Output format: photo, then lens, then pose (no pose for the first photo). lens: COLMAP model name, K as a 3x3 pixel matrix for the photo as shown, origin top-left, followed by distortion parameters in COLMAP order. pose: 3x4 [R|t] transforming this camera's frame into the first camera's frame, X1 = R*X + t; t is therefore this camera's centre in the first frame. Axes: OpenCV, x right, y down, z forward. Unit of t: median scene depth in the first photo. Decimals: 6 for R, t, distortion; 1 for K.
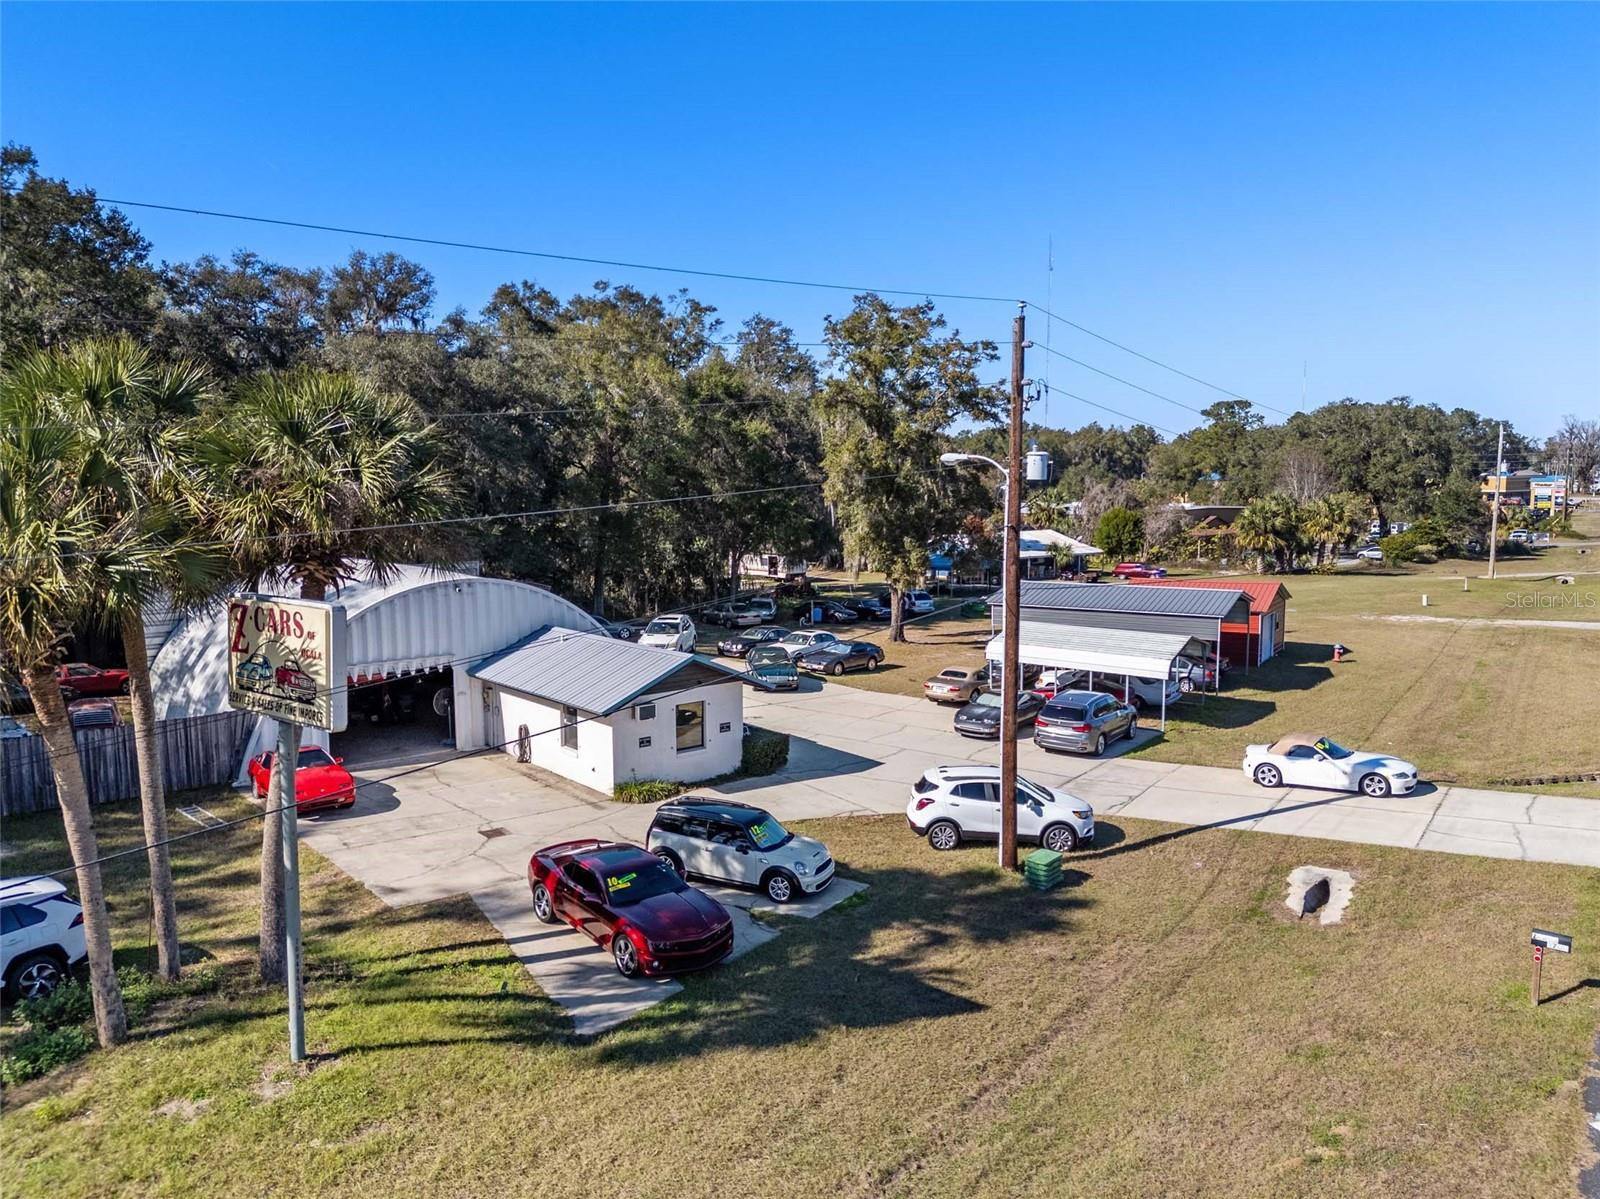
lens RADIAL K [[1168.8, 0, 799.7], [0, 1168.8, 621.8], [0, 0, 1]] dist [0.079703, -0.093213]
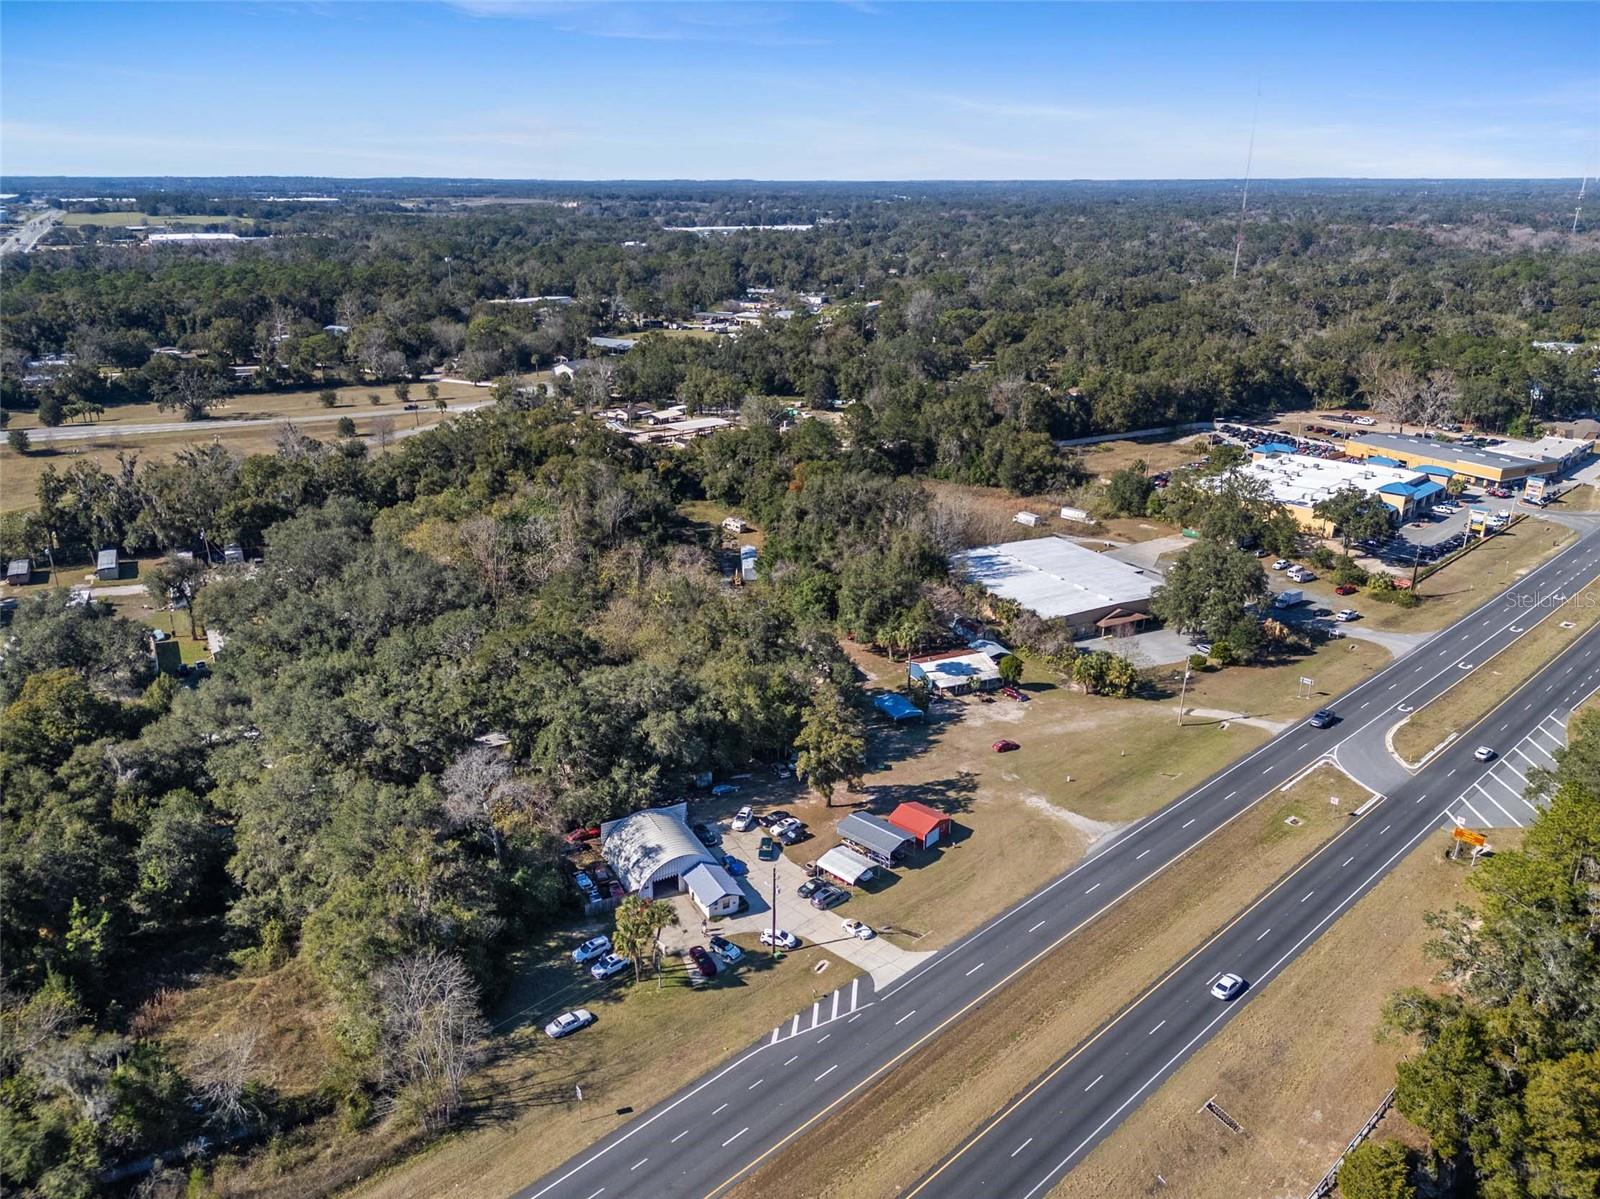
lens RADIAL K [[1168.8, 0, 799.7], [0, 1168.8, 621.8], [0, 0, 1]] dist [0.079703, -0.093213]
pose [[0.981518, 0.079061, -0.174272, 1.039811], [-0.035818, 0.970473, 0.238536, -2.396870], [0.187986, -0.227885, 0.955369, -3.572172]]
